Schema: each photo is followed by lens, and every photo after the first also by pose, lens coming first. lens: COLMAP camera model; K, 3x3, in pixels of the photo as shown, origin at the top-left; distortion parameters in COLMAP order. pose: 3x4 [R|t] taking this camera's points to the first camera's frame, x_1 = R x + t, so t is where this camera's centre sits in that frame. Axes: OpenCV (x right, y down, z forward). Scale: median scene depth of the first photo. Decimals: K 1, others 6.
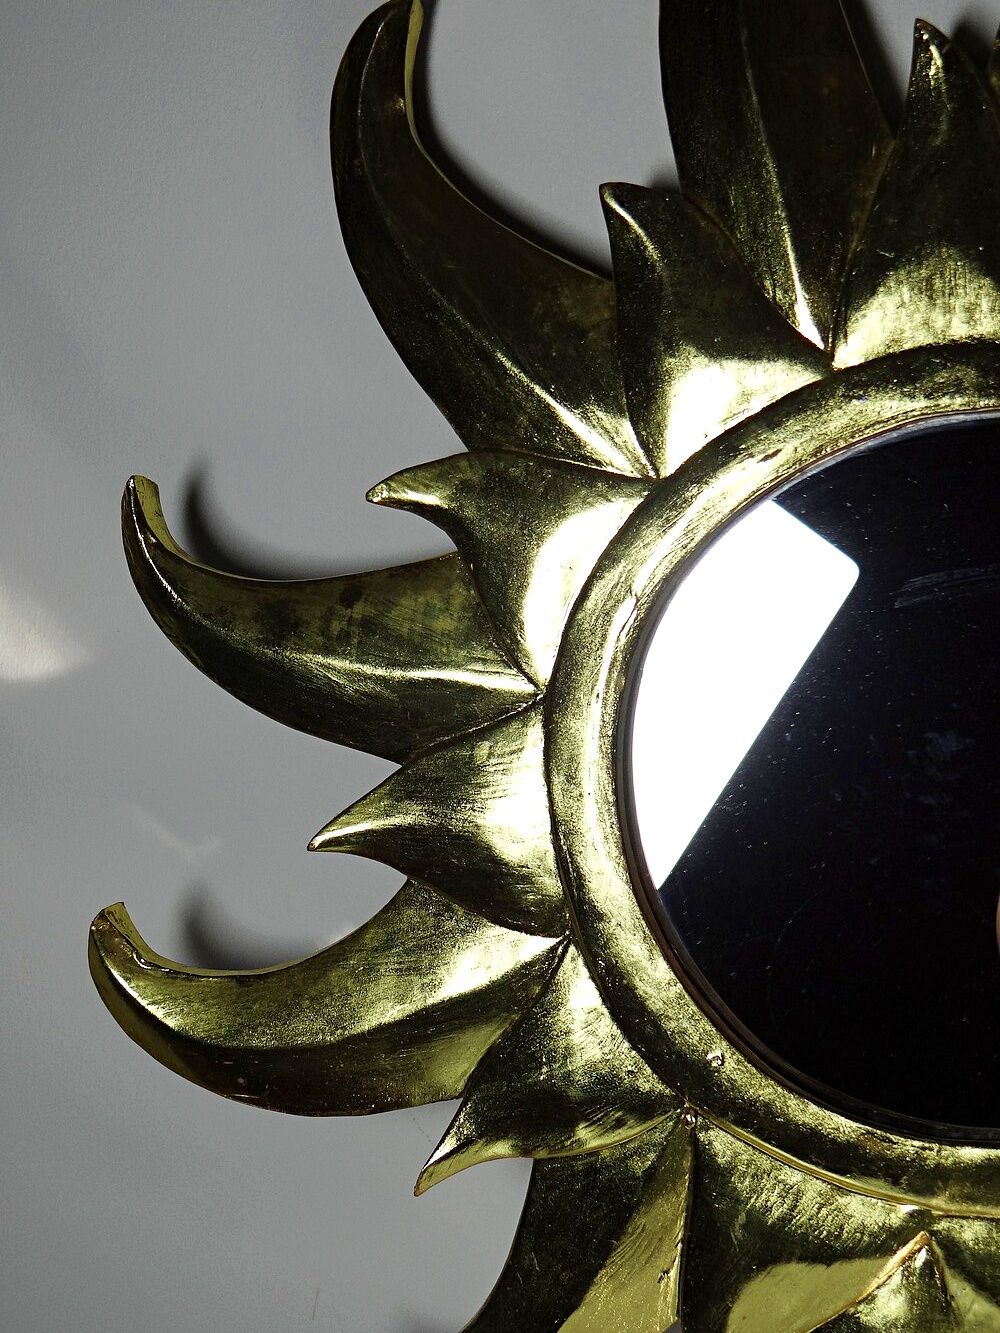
lens RADIAL K [[1996.6, 0, 492.6], [0, 1996.6, 672.6], [0, 0, 1]] dist [0.006376, 0.000000]
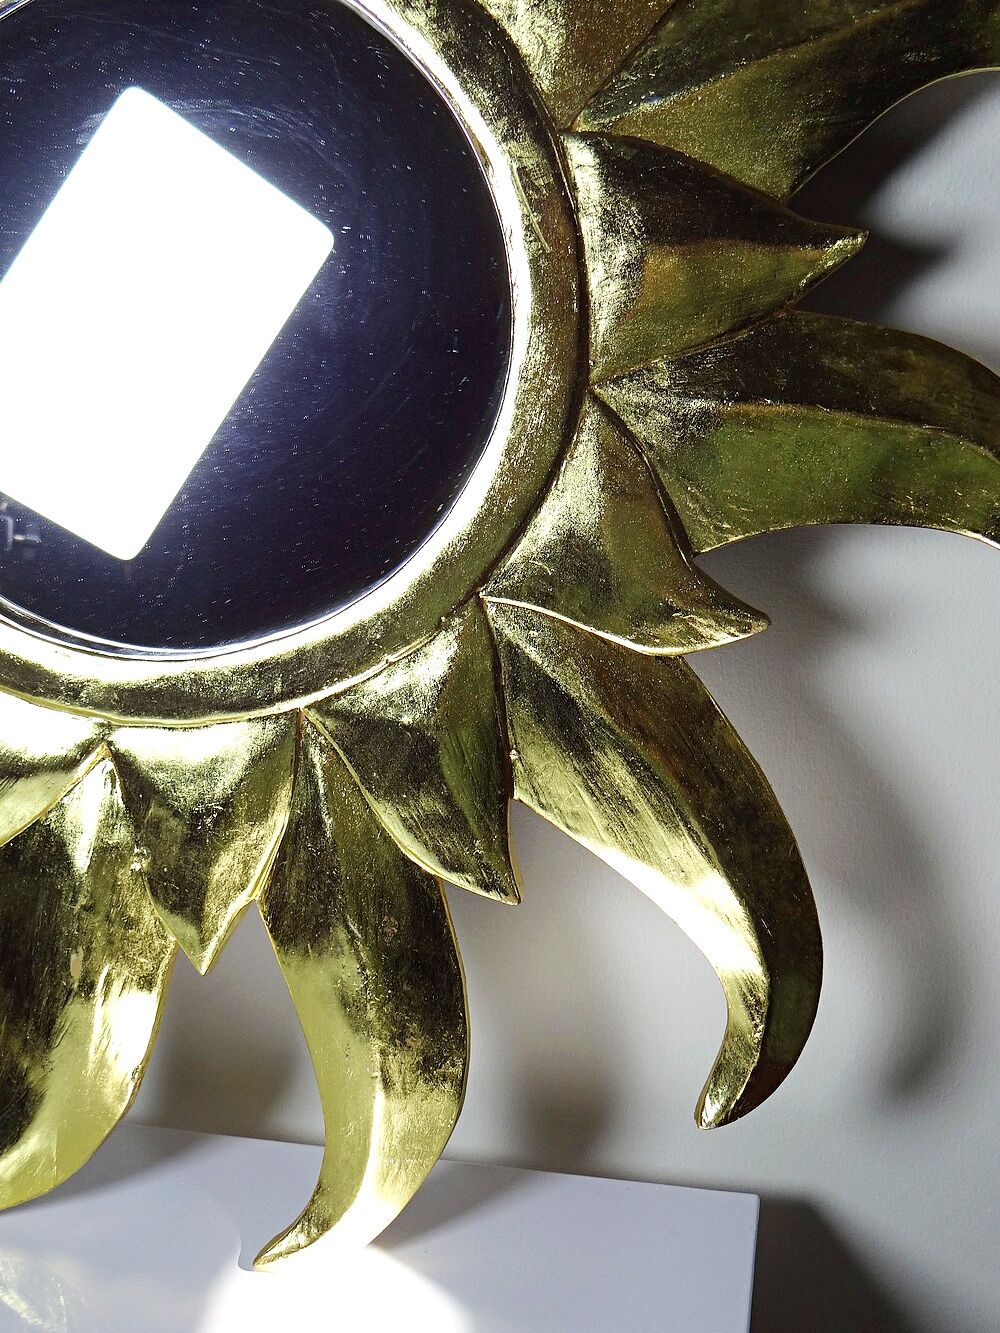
lens RADIAL K [[1996.6, 0, 498.3], [0, 1996.6, 671.9], [0, 0, 1]] dist [0.006376, 0.000000]
pose [[0.988474, 0.005801, 0.151277, 0.248463], [-0.022708, 0.993641, 0.110281, 0.113747], [-0.149675, -0.112446, 0.982320, -0.072471]]
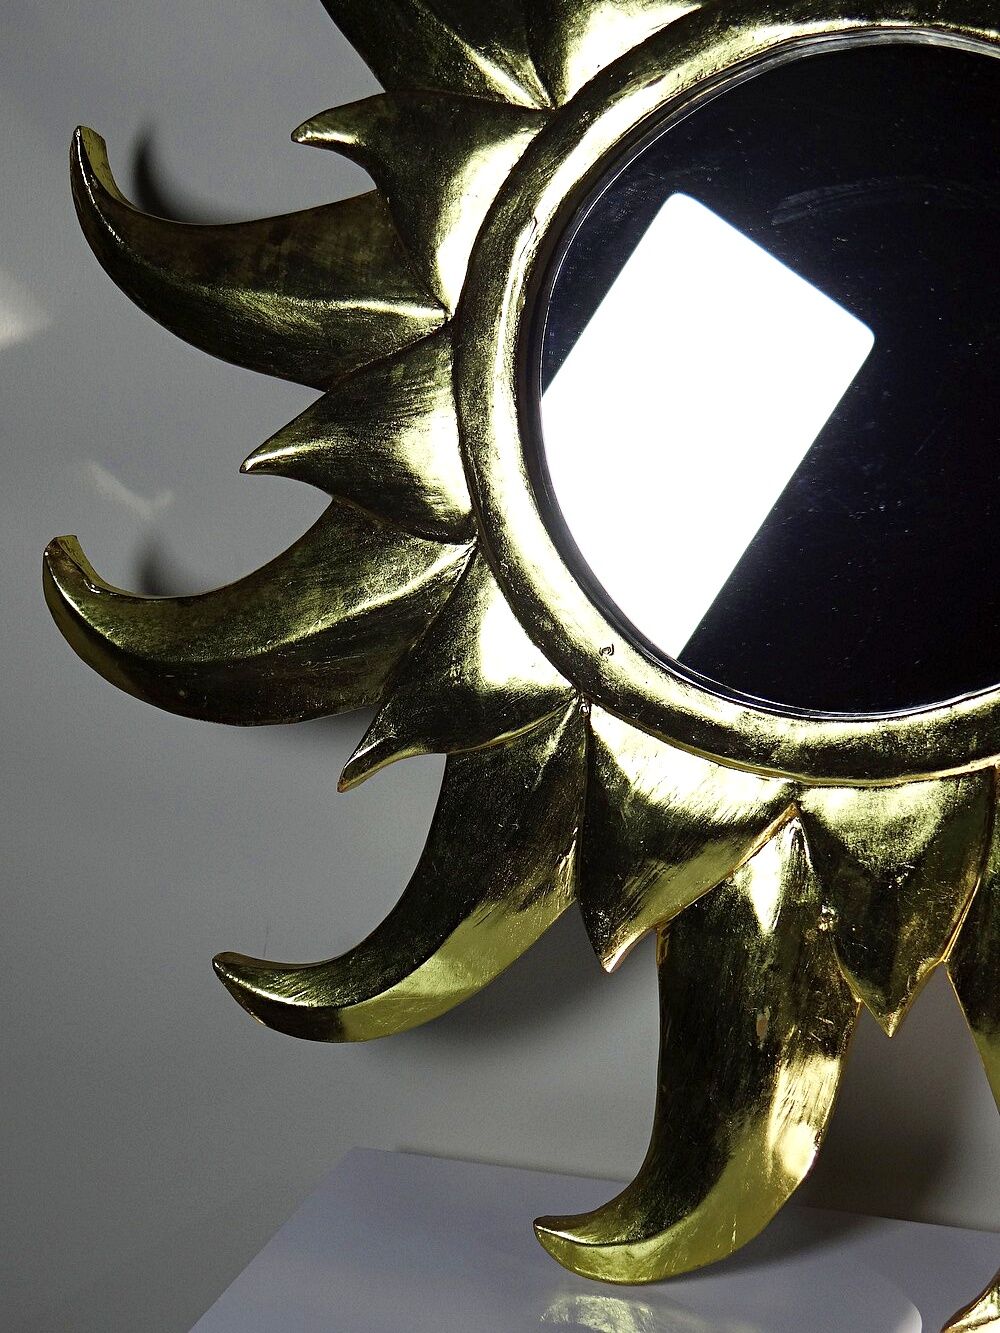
lens RADIAL K [[2203.8, 0, 517.3], [0, 2203.8, 684.7], [0, 0, 1]] dist [-0.006956, 0.000000]
pose [[0.999324, 0.004807, -0.036438, 0.103363], [-0.003315, 0.999158, 0.040886, 0.158505], [0.036604, -0.040738, 0.998499, -0.189788]]
